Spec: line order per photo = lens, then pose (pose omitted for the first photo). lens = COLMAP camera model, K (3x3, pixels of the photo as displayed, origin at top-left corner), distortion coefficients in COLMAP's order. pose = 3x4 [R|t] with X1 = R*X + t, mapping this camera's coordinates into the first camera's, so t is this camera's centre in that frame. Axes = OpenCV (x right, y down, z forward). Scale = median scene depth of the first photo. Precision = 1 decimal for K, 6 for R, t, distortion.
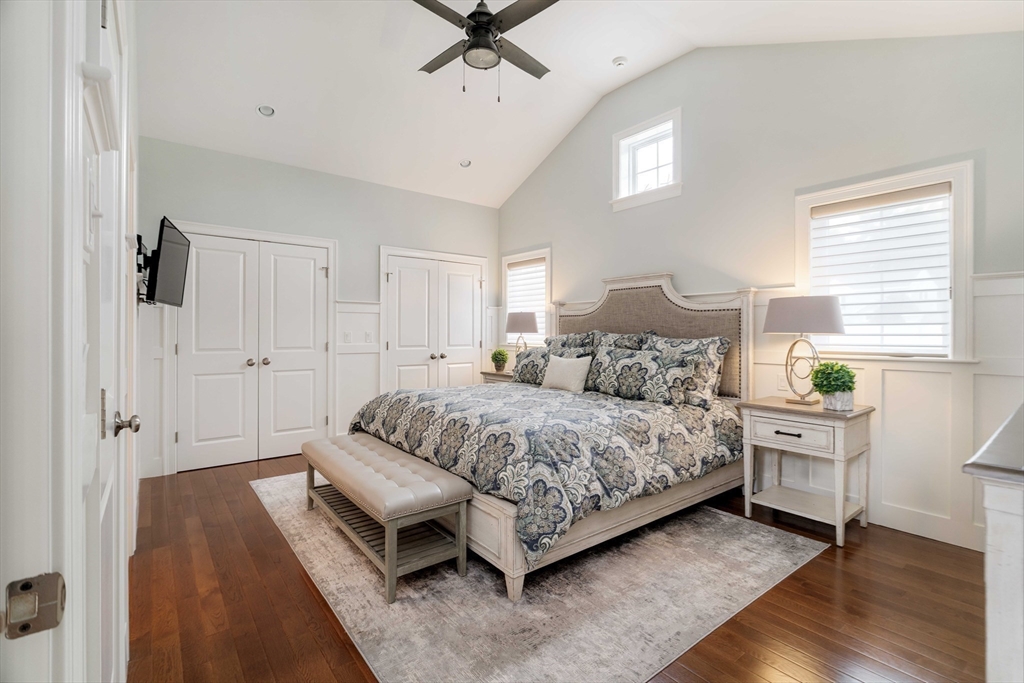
lens RADIAL K [[467.5, 0, 519.0], [0, 467.5, 334.5], [0, 0, 1]] dist [-0.003946, 0.000236]
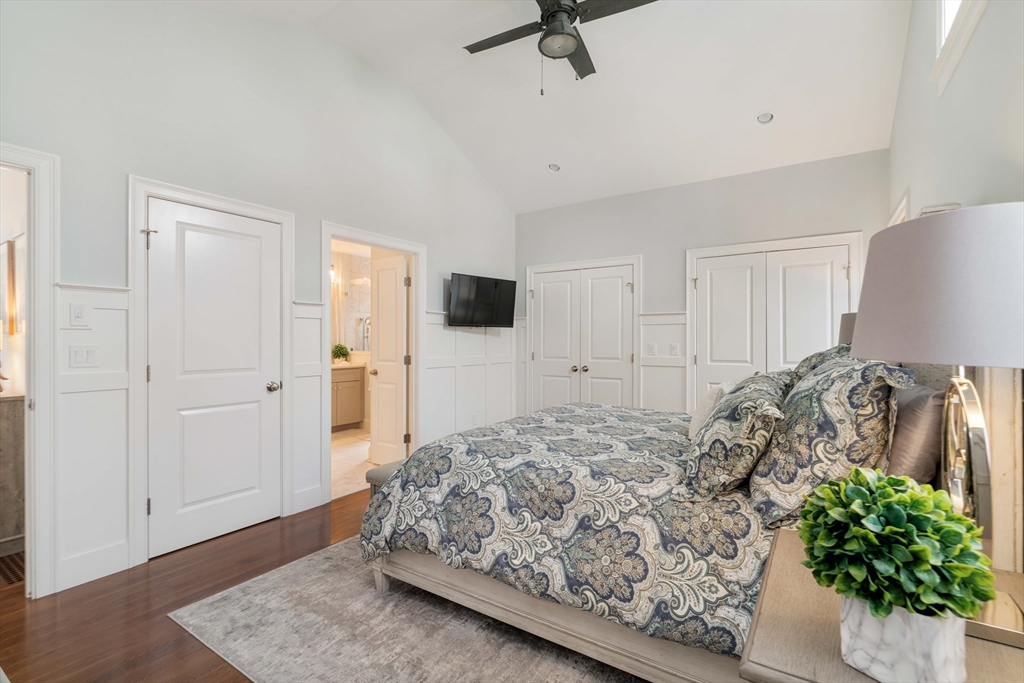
lens RADIAL K [[467.5, 0, 518.9], [0, 467.5, 341.7], [0, 0, 1]] dist [-0.003946, 0.000236]
pose [[0.308071, -0.001323, -0.951363, 0.720419], [-0.003735, 0.999990, -0.002600, -0.010490], [0.951356, 0.004354, 0.308062, 0.614232]]
